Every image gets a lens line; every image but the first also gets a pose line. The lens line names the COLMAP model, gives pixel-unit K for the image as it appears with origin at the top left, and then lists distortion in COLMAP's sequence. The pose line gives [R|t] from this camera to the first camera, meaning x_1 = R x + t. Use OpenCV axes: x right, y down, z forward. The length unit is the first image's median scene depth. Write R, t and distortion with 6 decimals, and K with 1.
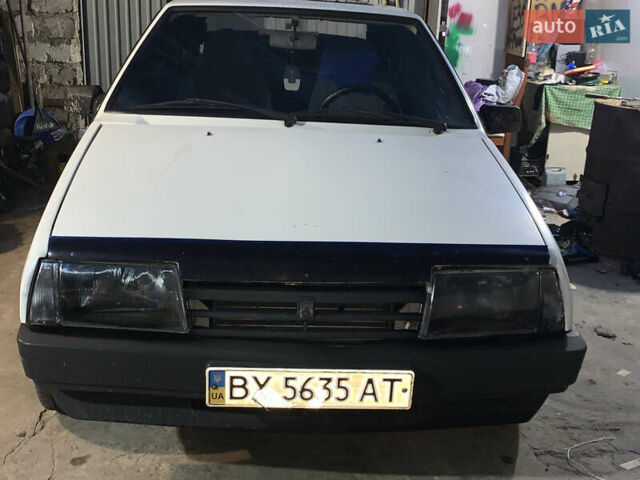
lens RADIAL K [[773.4, 0, 320.5], [0, 773.4, 239.3], [0, 0, 1]] dist [0.170845, -0.564589]
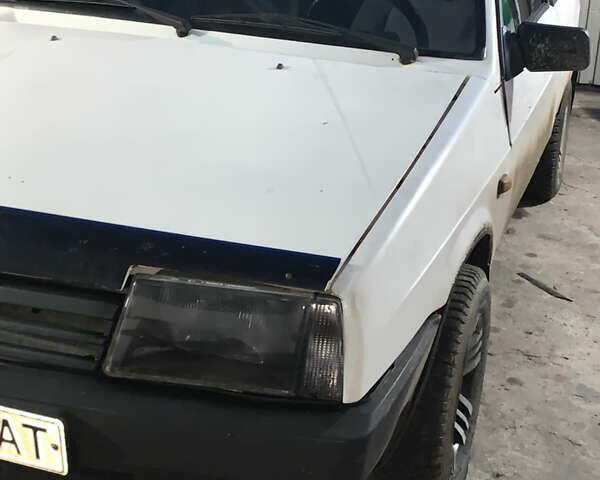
lens RADIAL K [[983.5, 0, 304.5], [0, 983.5, 265.3], [0, 0, 1]] dist [0.274498, -1.173085]
pose [[0.924512, 0.143335, -0.353176, 0.415802], [-0.115893, 0.988437, 0.097778, -0.045491], [0.363107, -0.049467, 0.930433, 0.218407]]
